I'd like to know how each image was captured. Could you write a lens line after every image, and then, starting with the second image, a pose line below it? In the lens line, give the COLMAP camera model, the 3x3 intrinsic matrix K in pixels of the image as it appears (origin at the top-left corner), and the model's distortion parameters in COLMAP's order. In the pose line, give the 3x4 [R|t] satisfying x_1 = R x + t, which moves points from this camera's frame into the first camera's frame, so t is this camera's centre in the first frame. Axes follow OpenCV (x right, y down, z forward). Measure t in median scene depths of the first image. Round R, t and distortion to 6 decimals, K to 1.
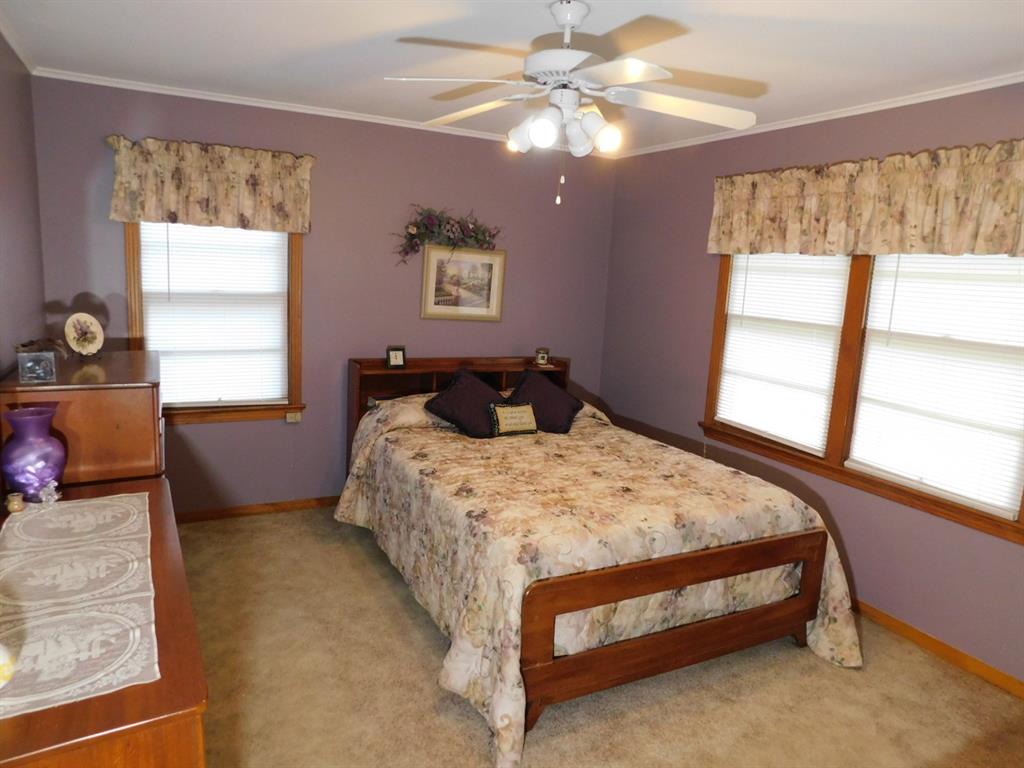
lens RADIAL K [[666.7, 0, 515.9], [0, 666.7, 383.0], [0, 0, 1]] dist [-0.027382, 0.001486]
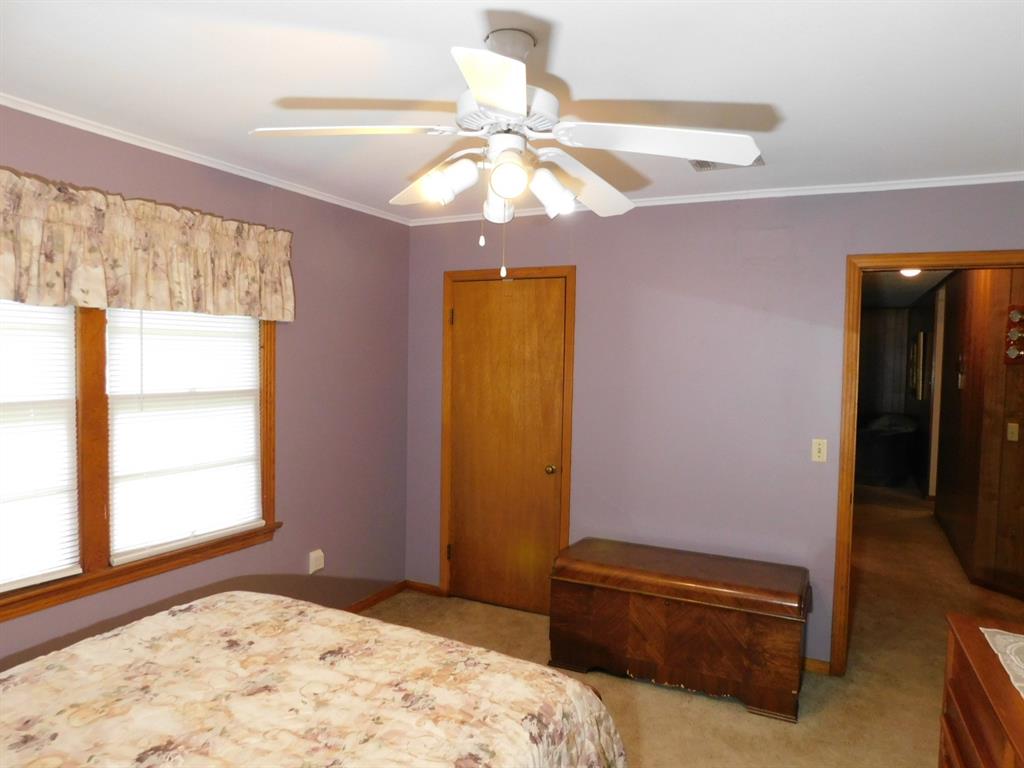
lens RADIAL K [[666.7, 0, 516.2], [0, 666.7, 383.6], [0, 0, 1]] dist [-0.027382, 0.001486]
pose [[-0.582252, -0.105328, 0.806157, -0.452265], [0.081011, 0.979121, 0.186438, -0.220503], [-0.808962, 0.173861, -0.561562, 1.101290]]
